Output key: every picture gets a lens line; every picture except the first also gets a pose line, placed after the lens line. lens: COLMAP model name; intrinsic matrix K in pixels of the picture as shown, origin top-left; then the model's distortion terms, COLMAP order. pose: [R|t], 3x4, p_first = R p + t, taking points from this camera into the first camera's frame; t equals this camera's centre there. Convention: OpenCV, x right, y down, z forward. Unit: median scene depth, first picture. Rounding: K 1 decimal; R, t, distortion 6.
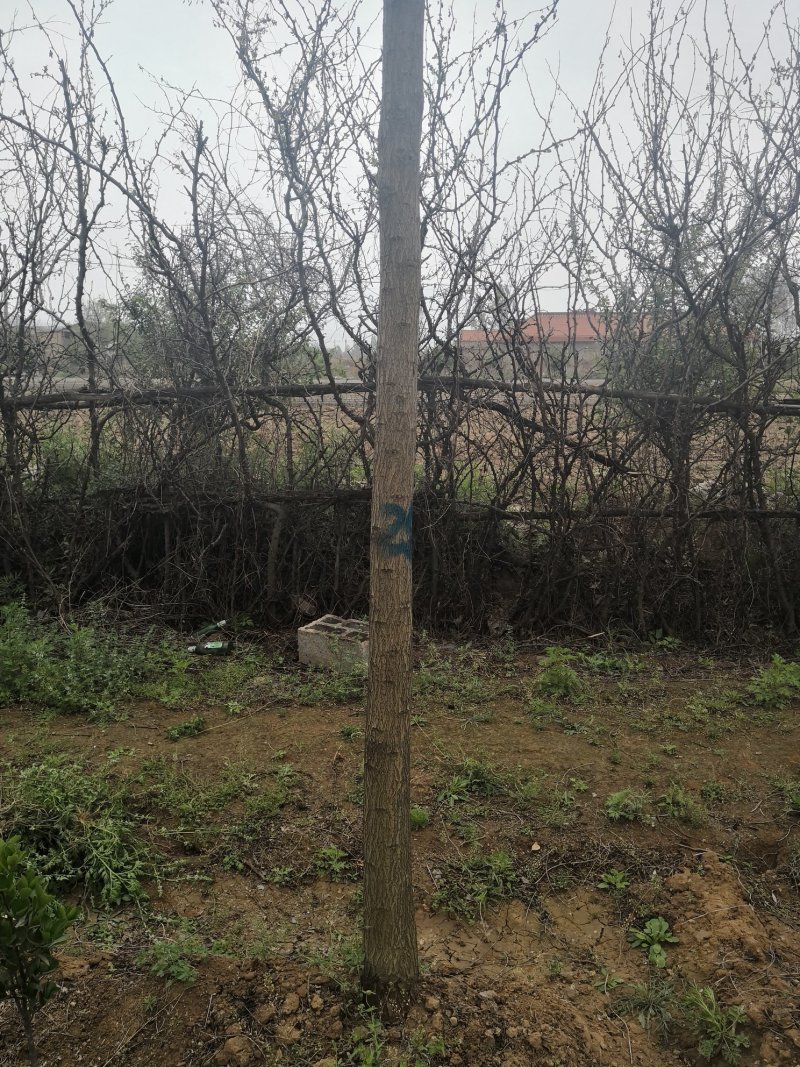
lens RADIAL K [[859.2, 0, 399.6], [0, 859.2, 546.6], [0, 0, 1]] dist [0.000376, -0.003479]
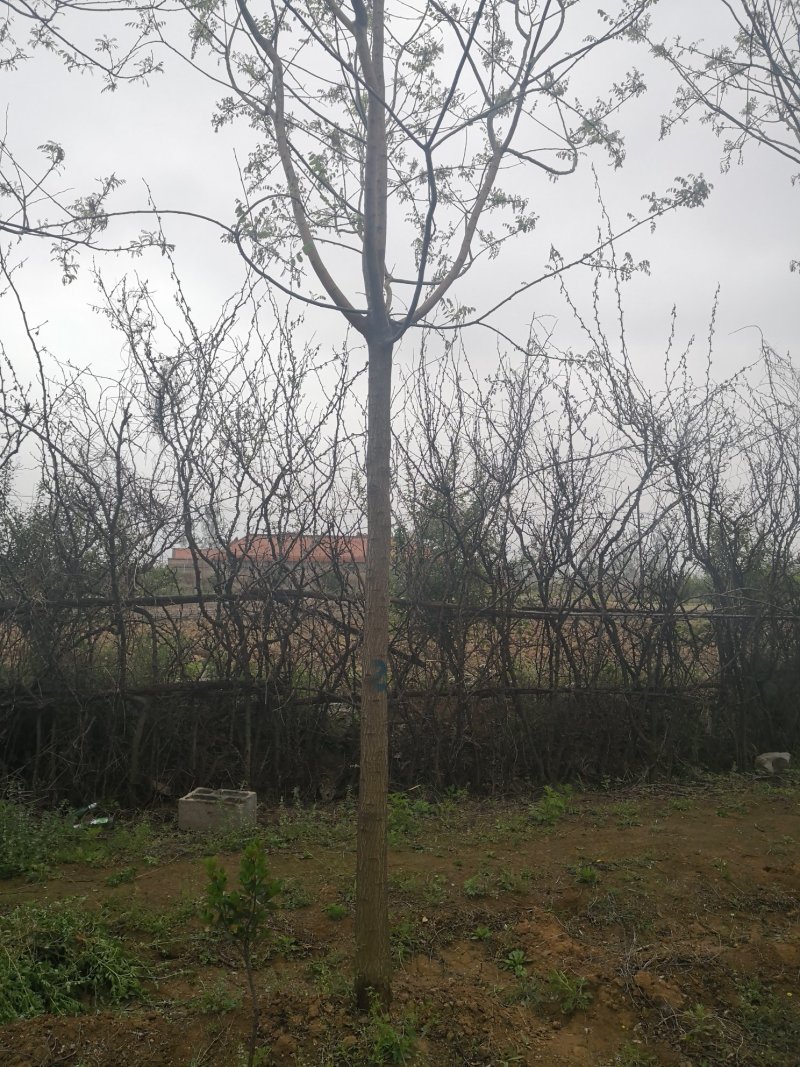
lens RADIAL K [[859.2, 0, 399.6], [0, 859.2, 546.6], [0, 0, 1]] dist [0.000376, -0.003479]
pose [[0.944848, 0.021201, 0.326822, -0.342249], [0.060781, 0.969215, -0.238594, 0.090365], [-0.321819, 0.245300, 0.914473, -0.404137]]
